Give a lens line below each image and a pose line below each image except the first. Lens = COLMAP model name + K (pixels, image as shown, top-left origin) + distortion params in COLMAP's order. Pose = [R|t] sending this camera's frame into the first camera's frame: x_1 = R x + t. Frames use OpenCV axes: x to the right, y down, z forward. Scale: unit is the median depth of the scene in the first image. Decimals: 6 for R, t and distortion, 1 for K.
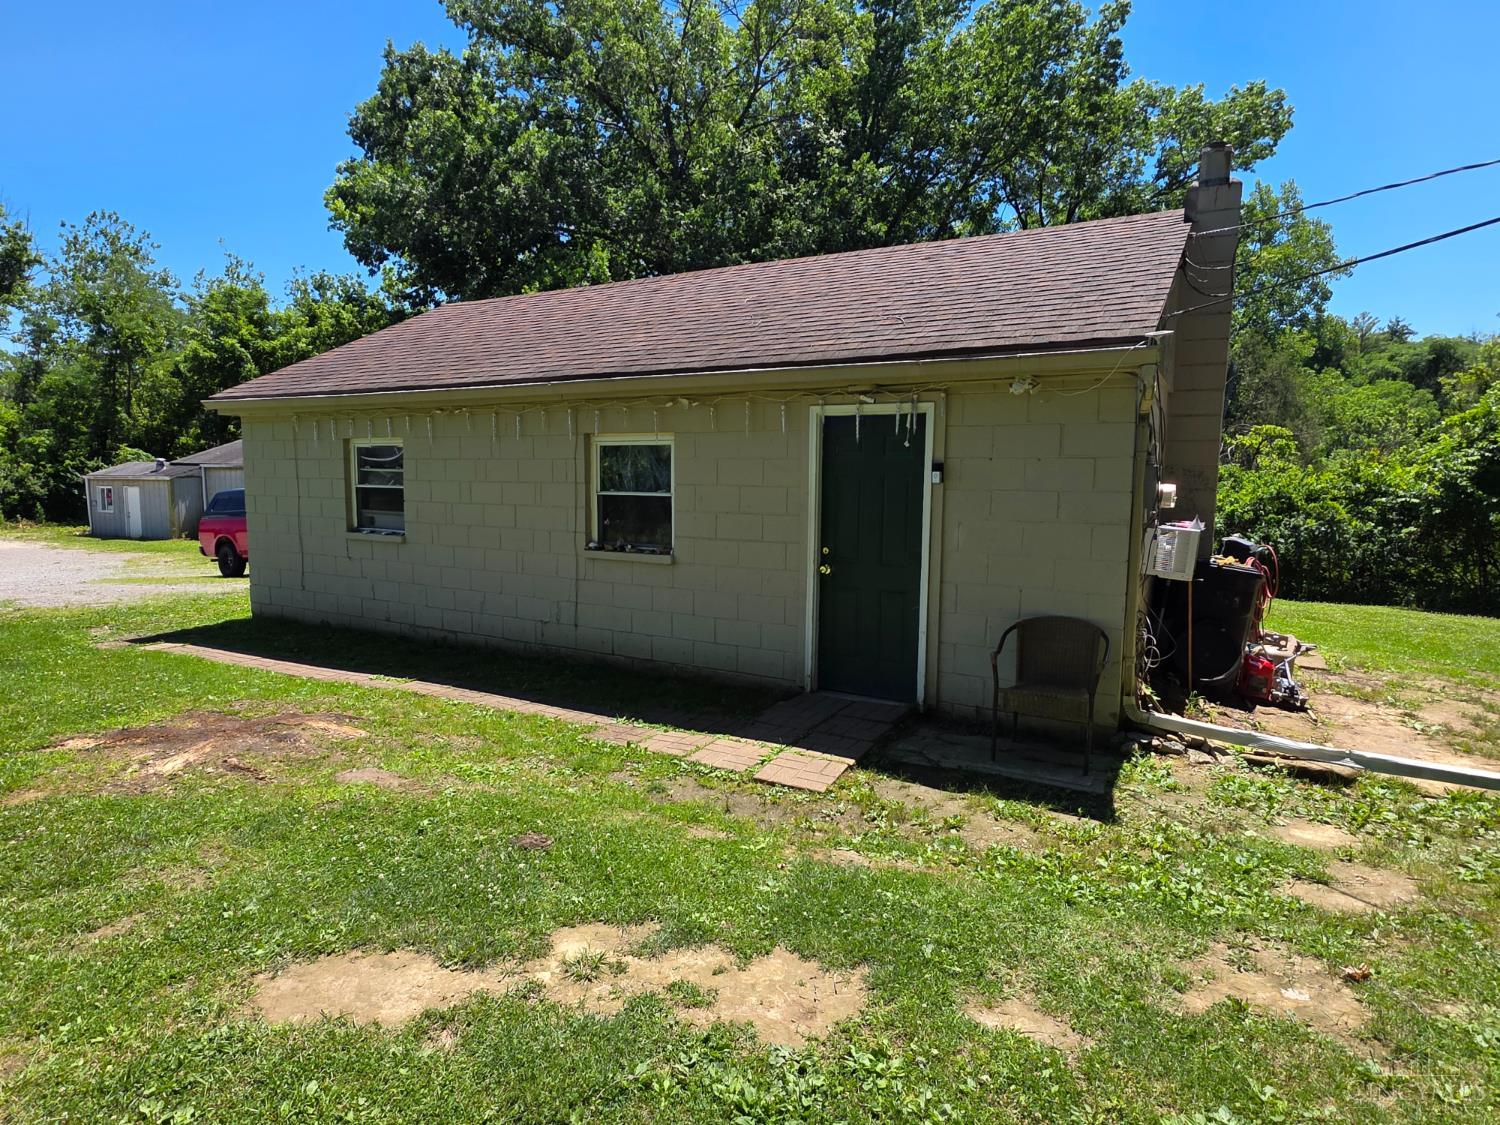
lens RADIAL K [[794.6, 0, 746.4], [0, 794.6, 559.7], [0, 0, 1]] dist [-0.000931, 0.003051]
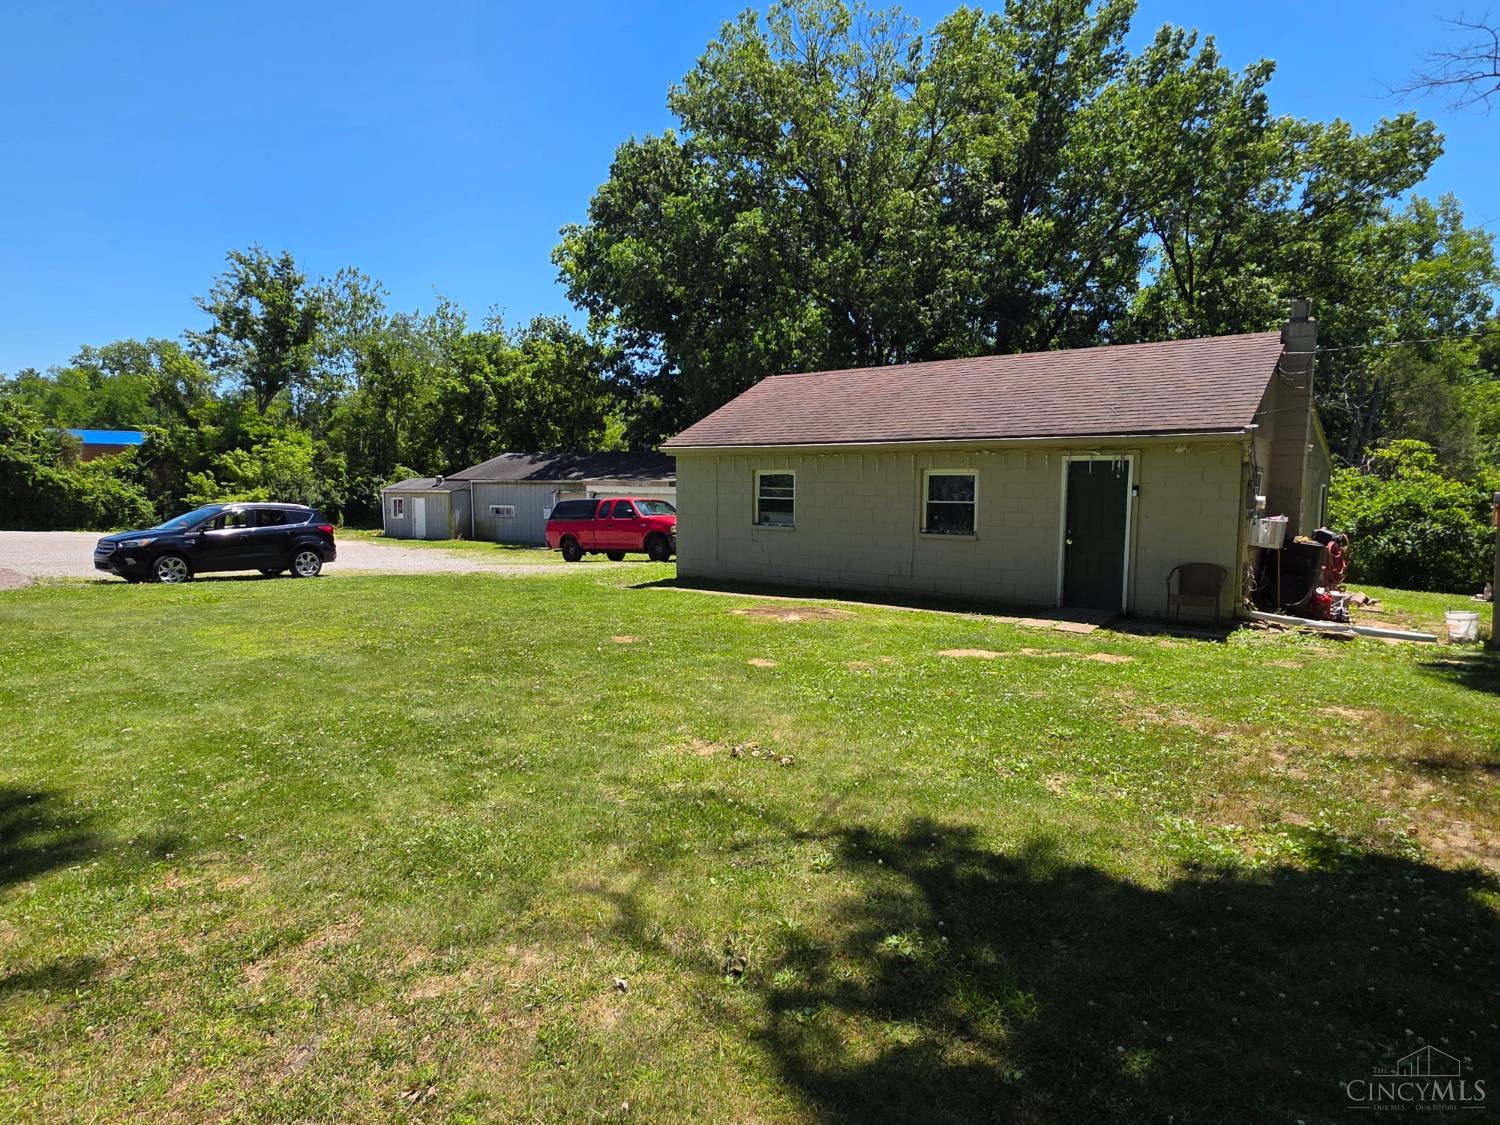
lens RADIAL K [[794.6, 0, 754.9], [0, 794.6, 565.2], [0, 0, 1]] dist [-0.000931, 0.003051]
pose [[0.990315, 0.009000, -0.138547, -0.077975], [-0.009670, 0.999945, -0.004160, 0.017151], [0.138502, 0.005459, 0.990347, -0.200702]]
